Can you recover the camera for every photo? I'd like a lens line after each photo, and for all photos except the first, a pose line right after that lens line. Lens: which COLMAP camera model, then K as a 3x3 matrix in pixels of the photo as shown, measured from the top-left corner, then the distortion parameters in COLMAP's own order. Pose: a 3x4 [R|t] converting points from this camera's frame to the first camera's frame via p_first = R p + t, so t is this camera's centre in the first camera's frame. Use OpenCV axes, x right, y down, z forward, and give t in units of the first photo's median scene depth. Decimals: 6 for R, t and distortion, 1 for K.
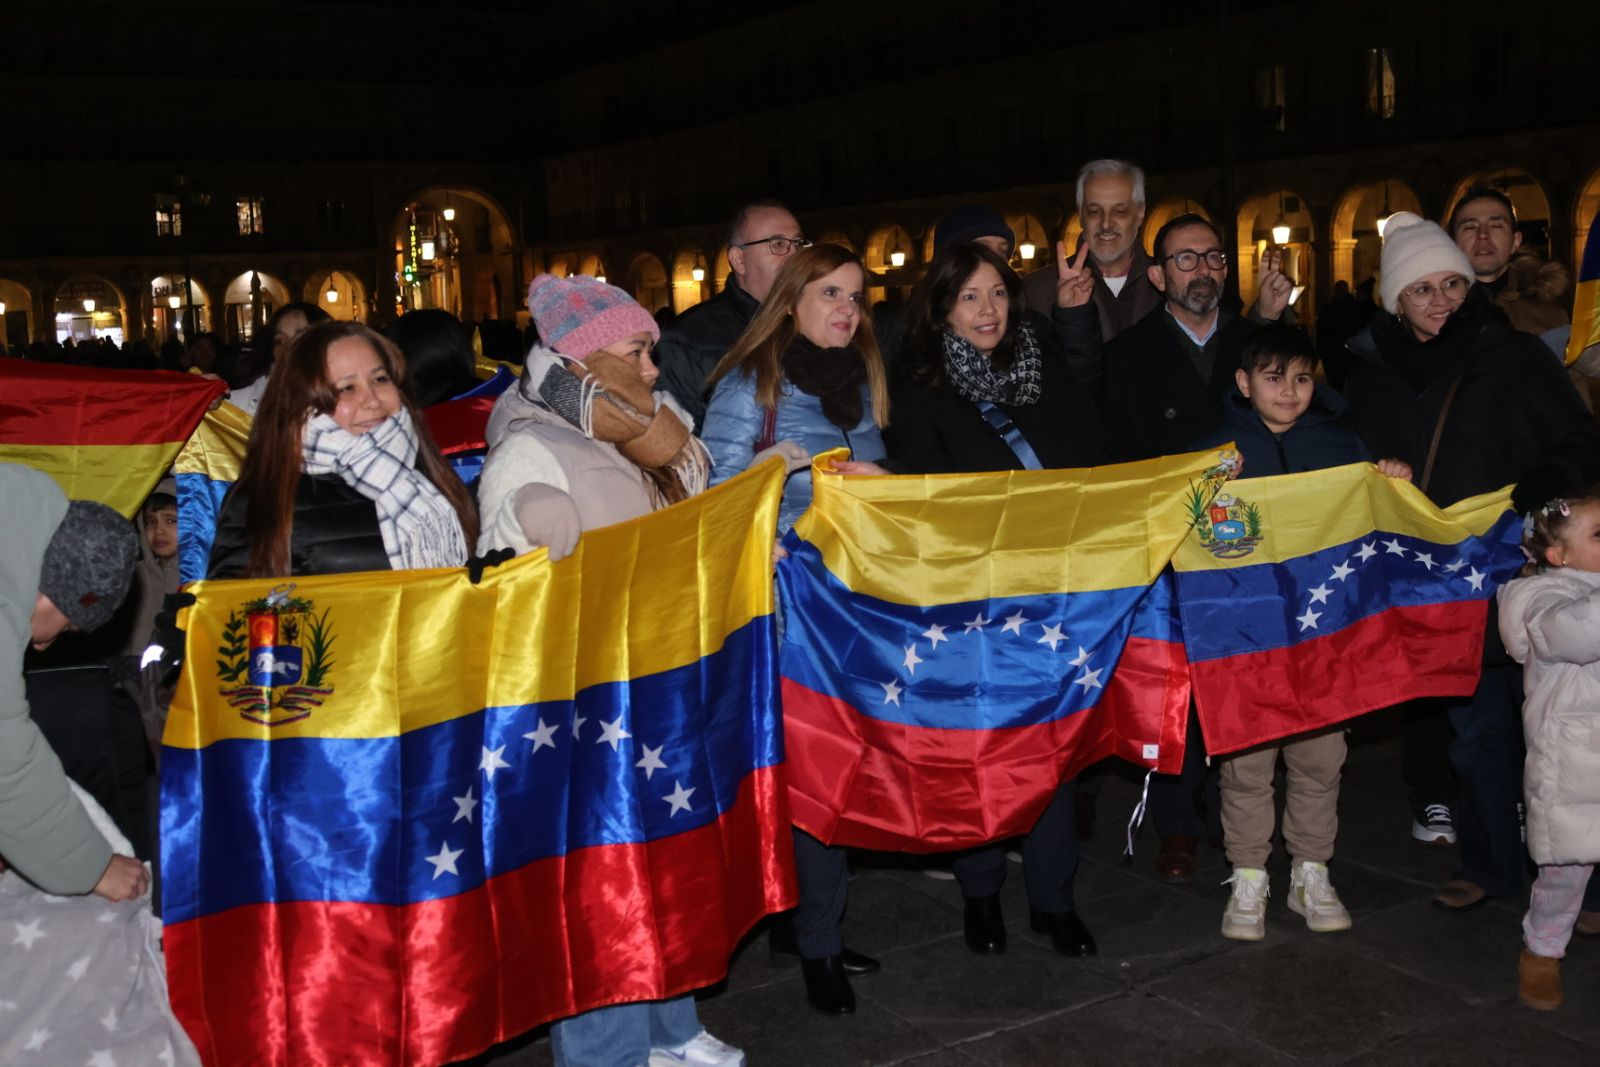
lens RADIAL K [[1730.1, 0, 800.0], [0, 1730.1, 533.5], [0, 0, 1]] dist [-0.102514, 0.059073]
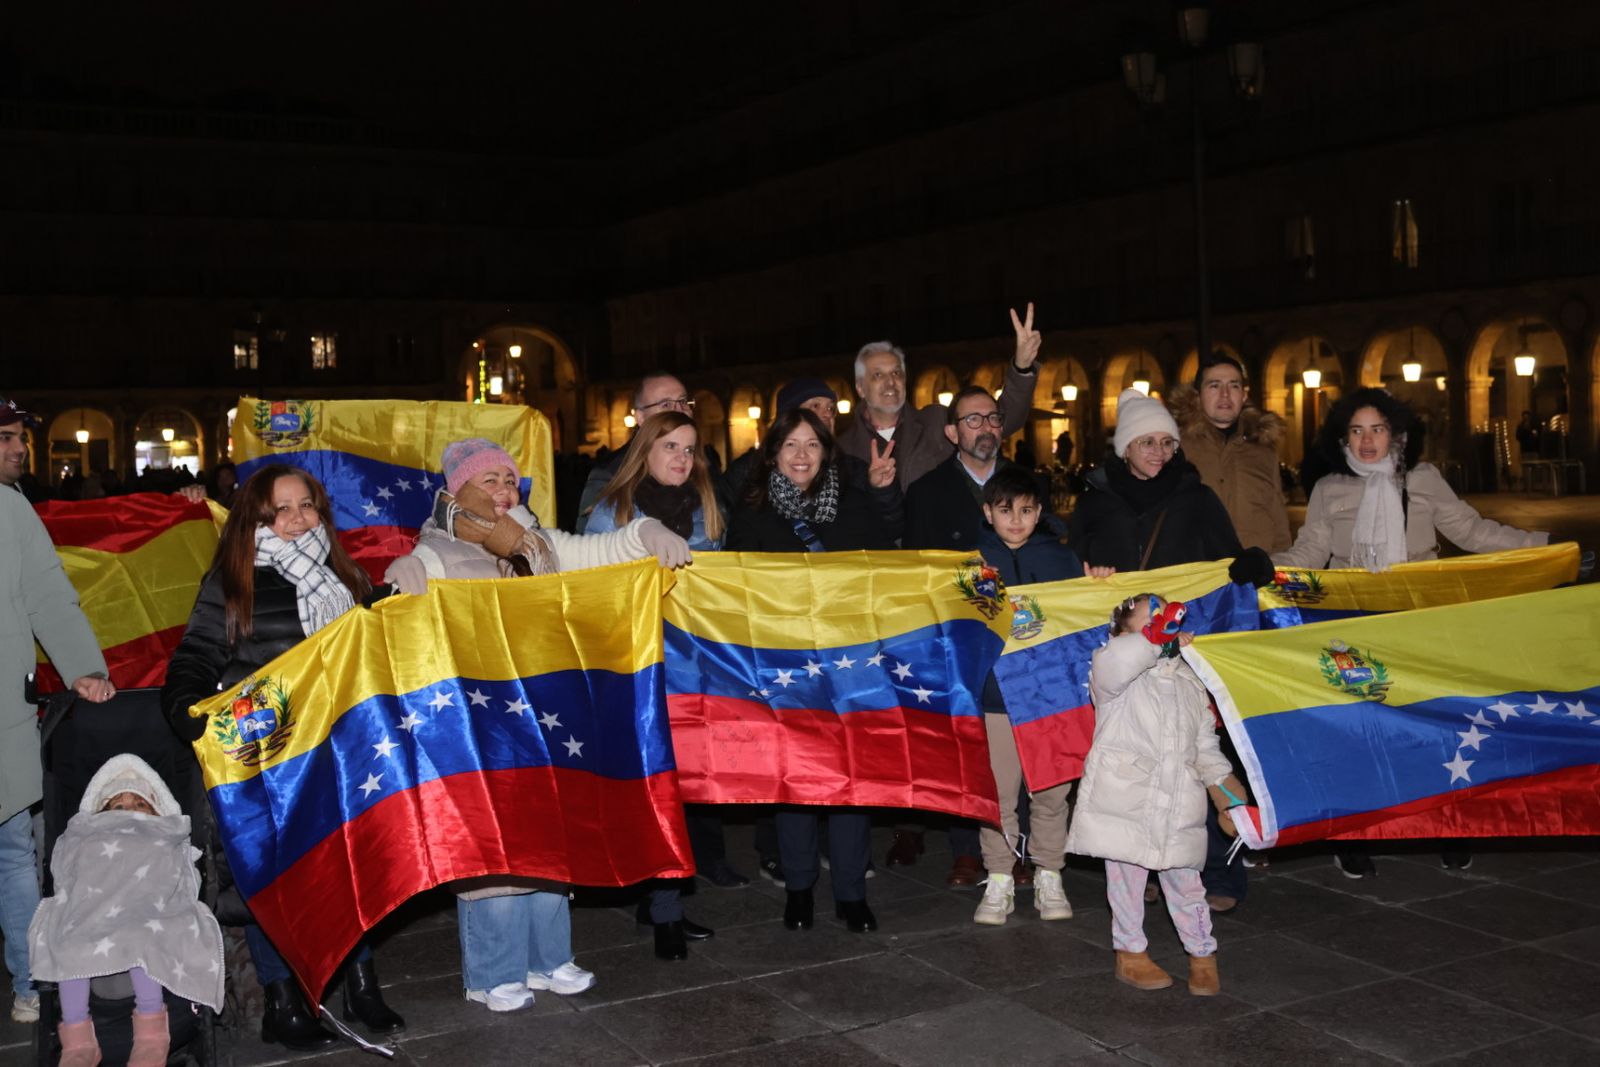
lens RADIAL K [[1826.8, 0, 833.7], [0, 1826.8, 530.2], [0, 0, 1]] dist [-0.111010, 0.009192]
pose [[0.999189, 0.011333, -0.038635, 0.144209], [-0.014456, 0.996565, -0.081538, 0.035798], [0.037578, 0.082030, 0.995921, -0.342621]]
